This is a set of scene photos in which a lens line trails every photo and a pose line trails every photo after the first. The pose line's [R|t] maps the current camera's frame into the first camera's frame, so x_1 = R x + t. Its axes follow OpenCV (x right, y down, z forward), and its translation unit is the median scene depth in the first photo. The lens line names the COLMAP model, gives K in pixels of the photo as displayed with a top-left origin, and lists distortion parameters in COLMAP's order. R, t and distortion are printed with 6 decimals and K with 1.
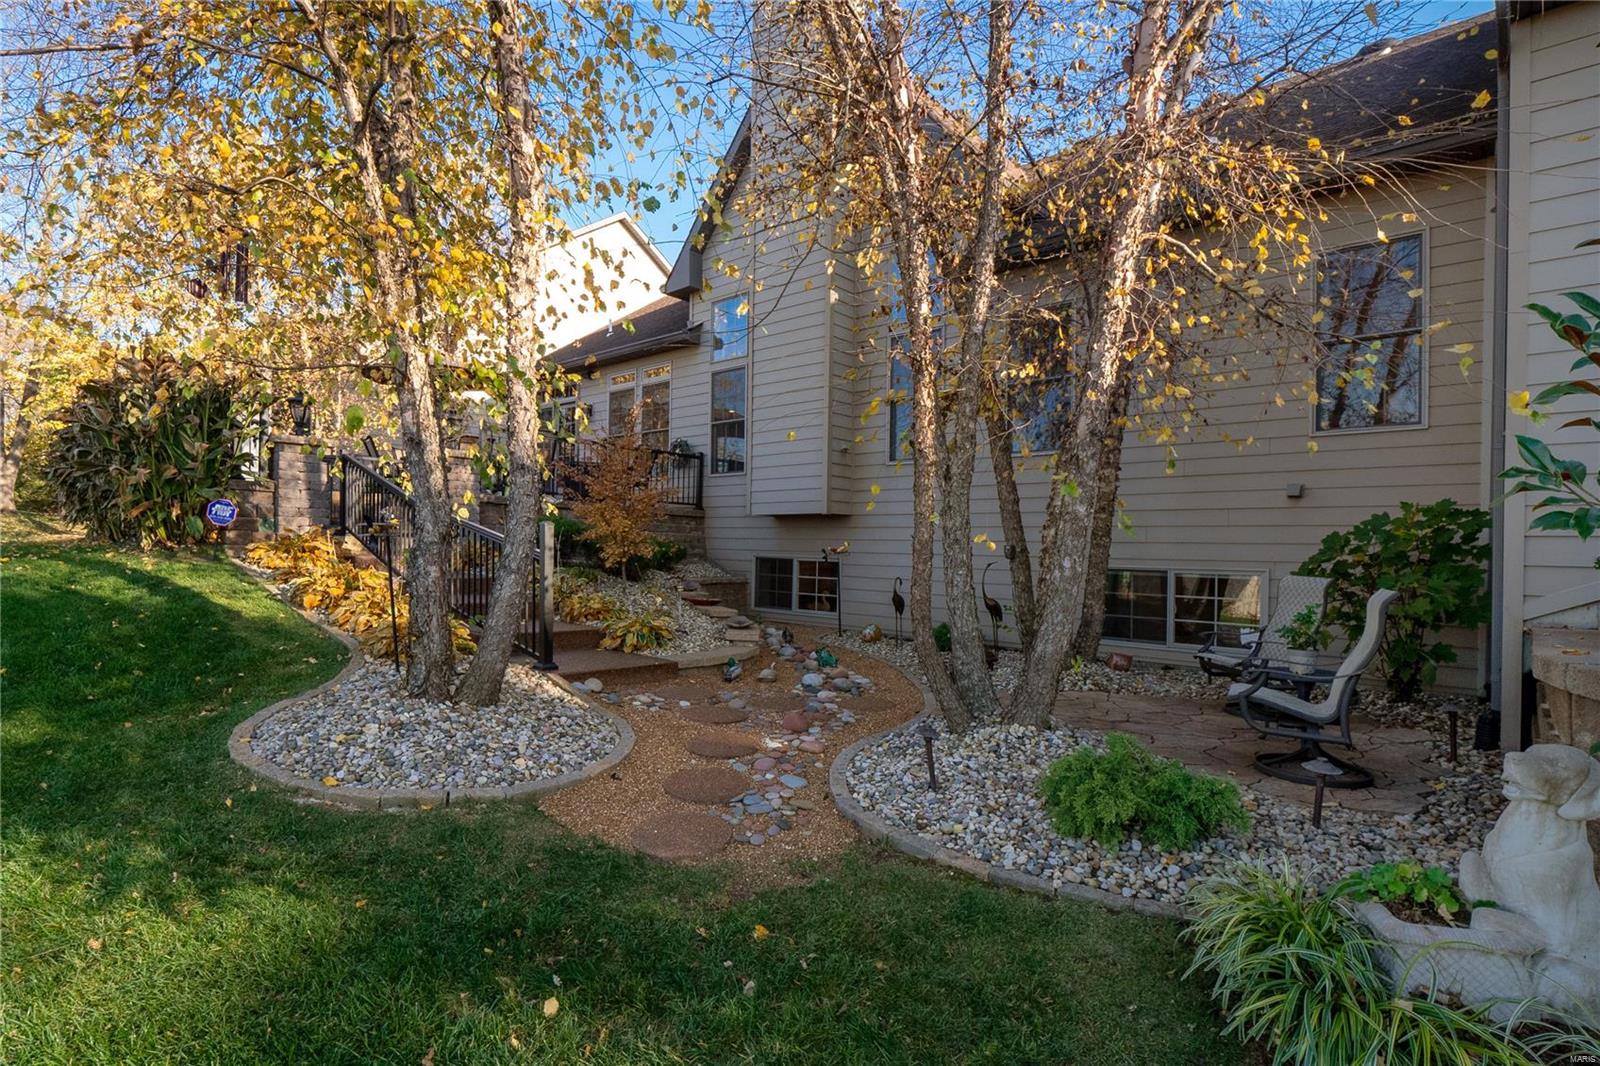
lens RADIAL K [[776.0, 0, 804.7], [0, 776.0, 557.9], [0, 0, 1]] dist [-0.008480, -0.001311]
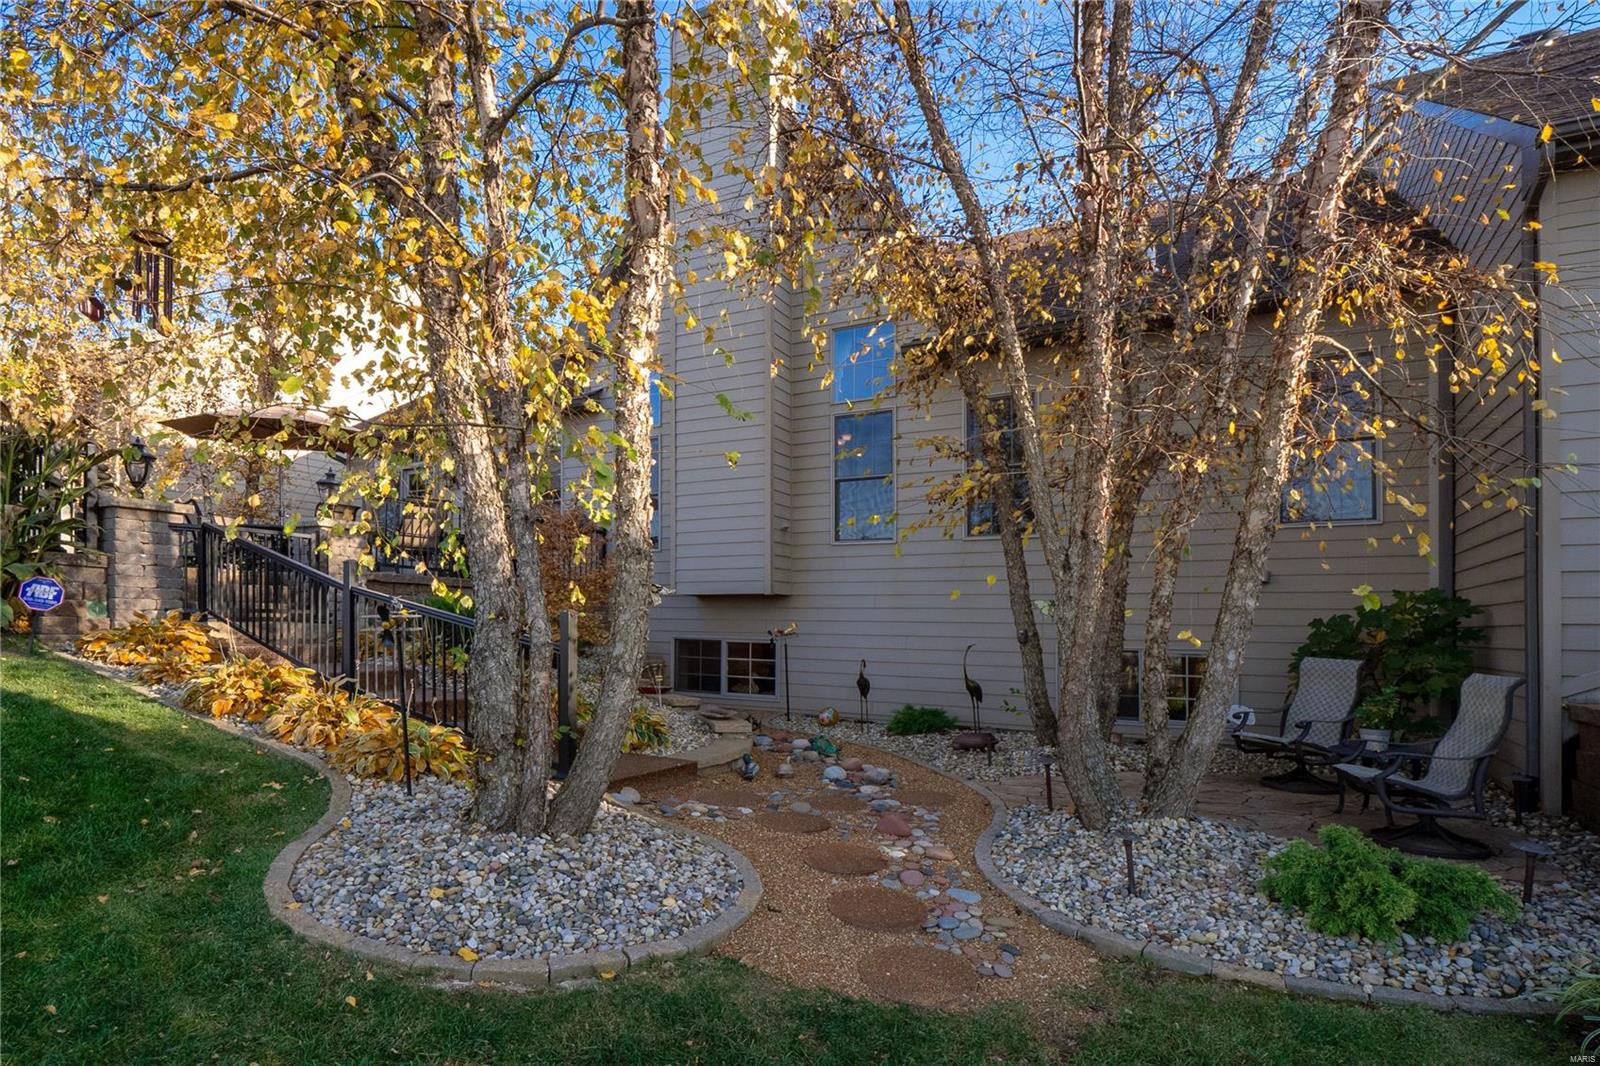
lens RADIAL K [[776.0, 0, 845.7], [0, 776.0, 628.4], [0, 0, 1]] dist [-0.008480, -0.001311]
pose [[0.972871, -0.009668, 0.231144, -0.209312], [0.011251, 0.999921, -0.005532, -0.015852], [-0.231073, 0.007982, 0.972904, 0.074556]]
